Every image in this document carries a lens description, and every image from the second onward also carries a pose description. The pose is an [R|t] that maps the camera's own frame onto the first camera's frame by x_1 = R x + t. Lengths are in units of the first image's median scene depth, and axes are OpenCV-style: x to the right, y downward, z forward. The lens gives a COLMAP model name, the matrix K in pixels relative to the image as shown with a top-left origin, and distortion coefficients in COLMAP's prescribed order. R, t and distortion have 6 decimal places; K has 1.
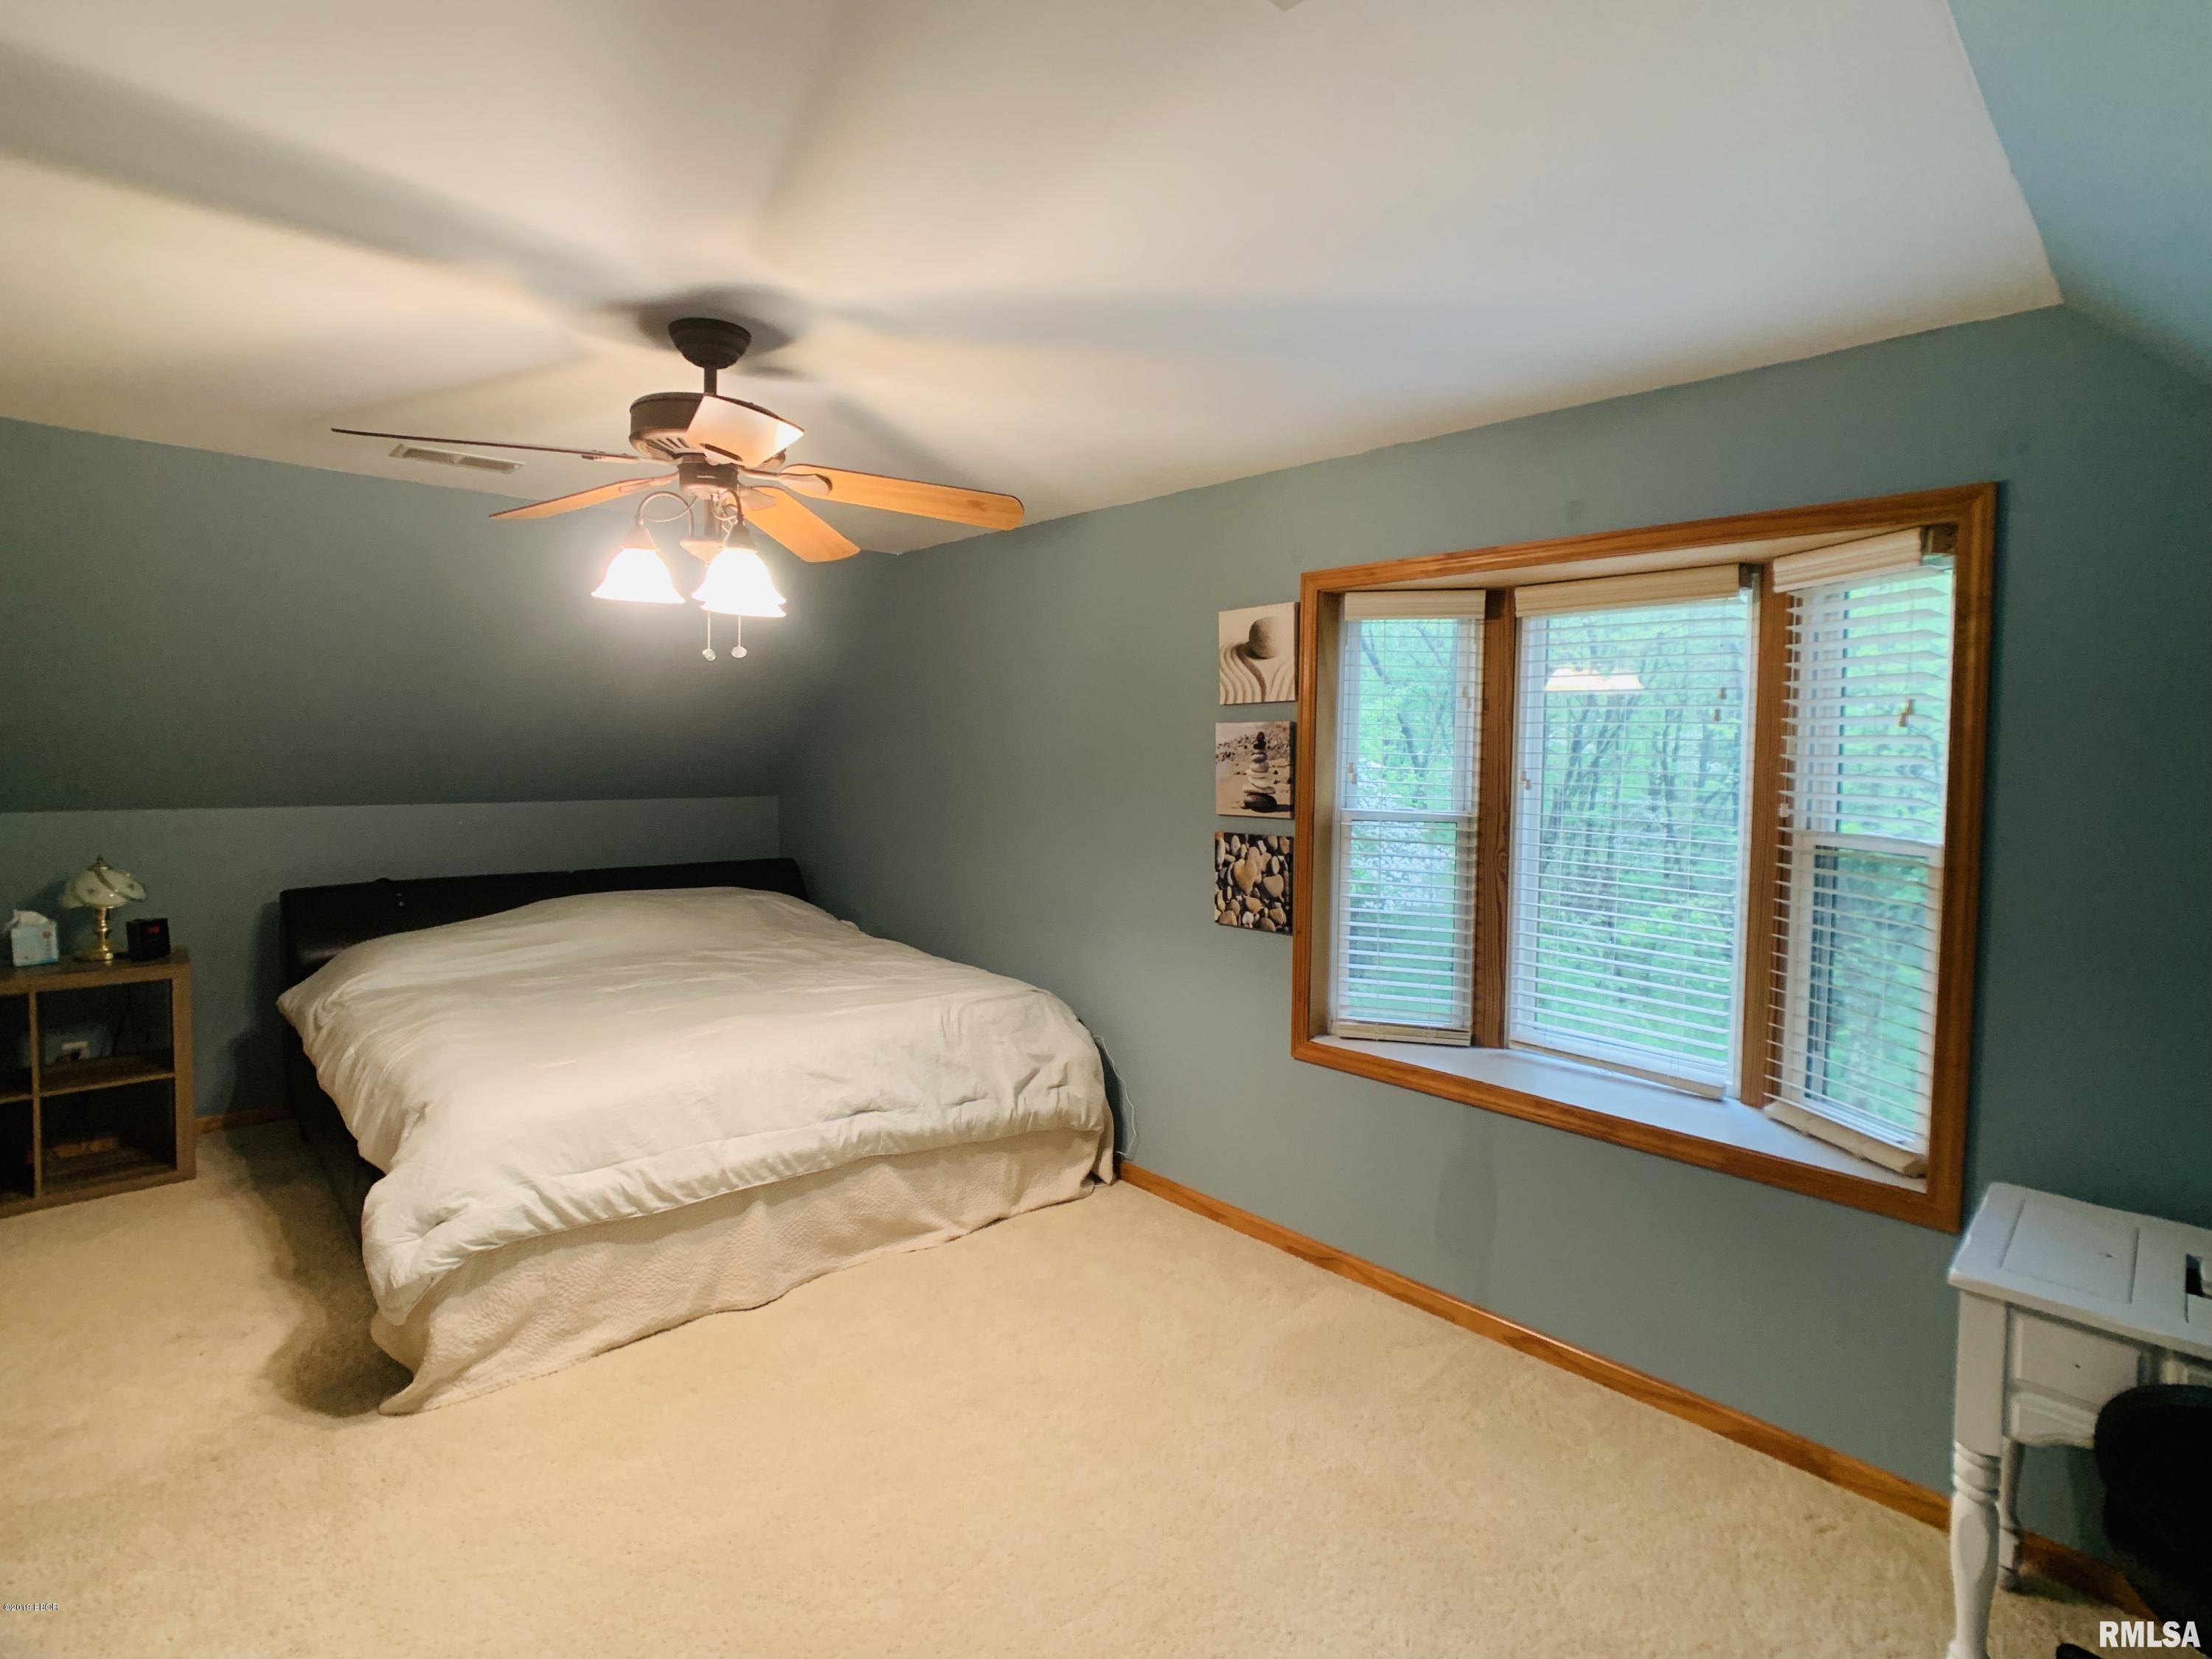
lens RADIAL K [[1089.9, 0, 1101.7], [0, 1089.9, 792.6], [0, 0, 1]] dist [-0.002829, -0.015160]
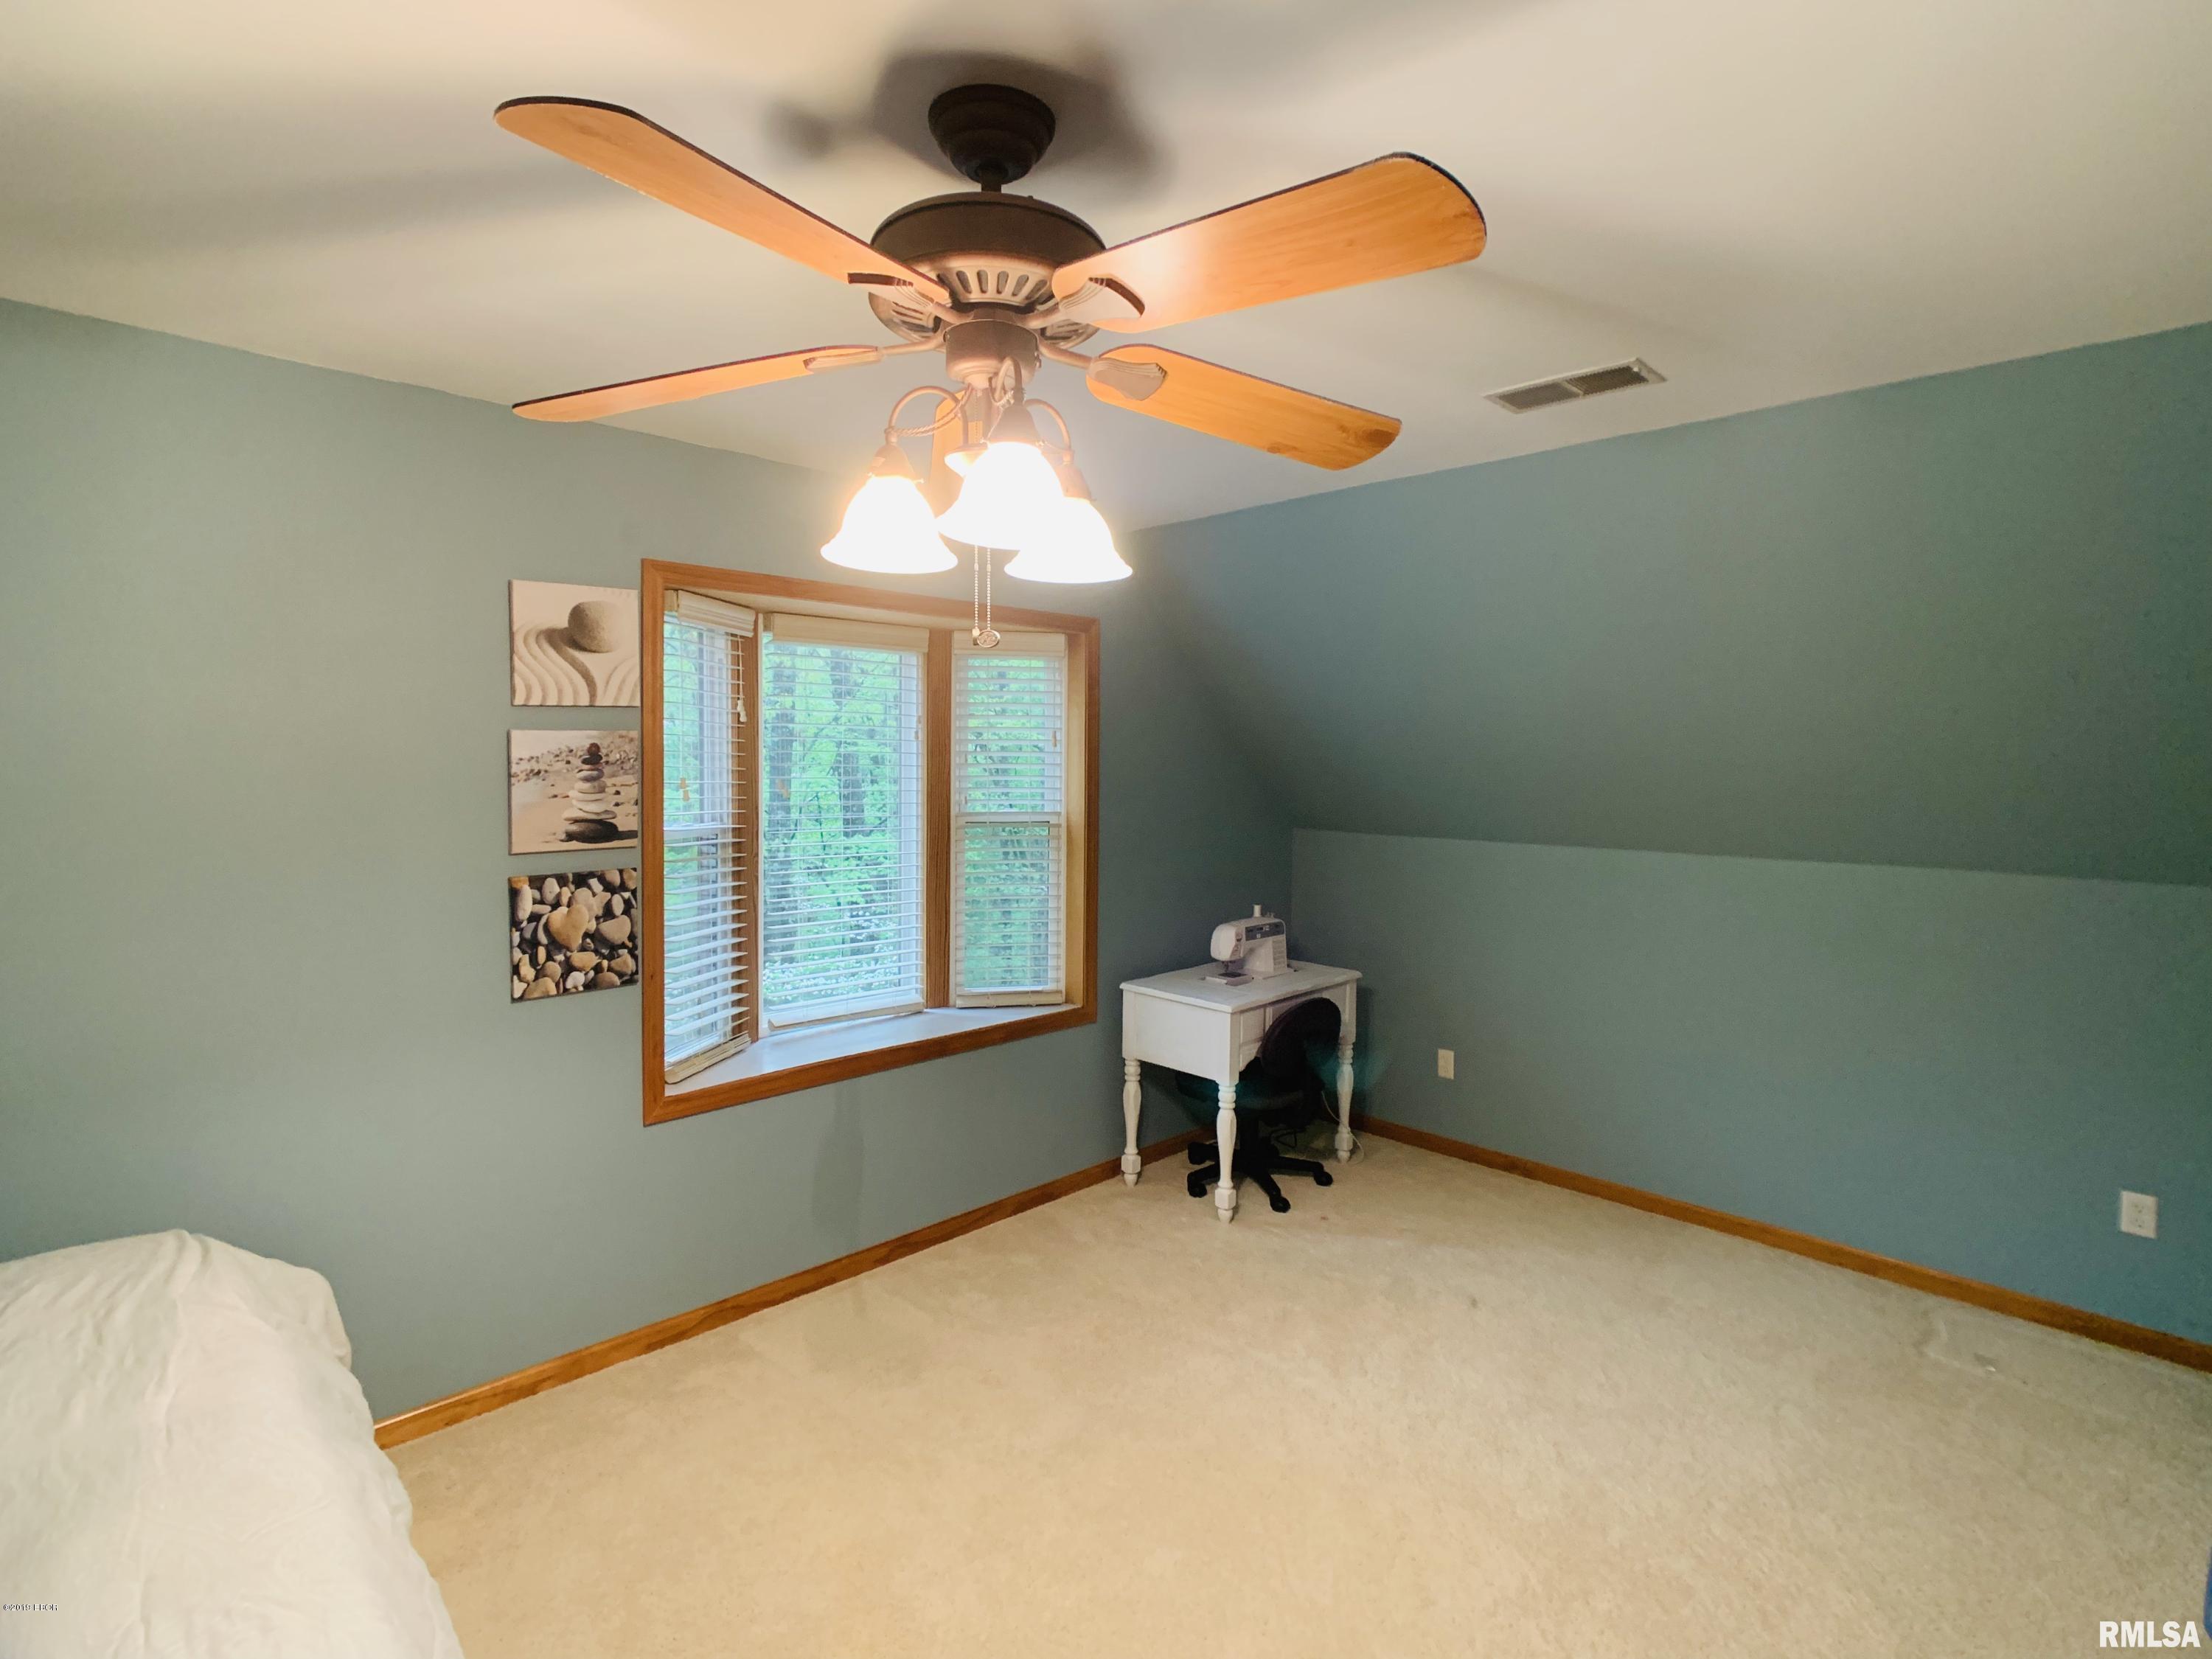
lens RADIAL K [[1089.9, 0, 1101.7], [0, 1089.9, 792.6], [0, 0, 1]] dist [-0.002829, -0.015160]
pose [[-0.044572, -0.037393, 0.998306, -0.668575], [0.038140, 0.998507, 0.039104, -0.036174], [-0.998278, 0.039818, -0.043080, 0.659575]]
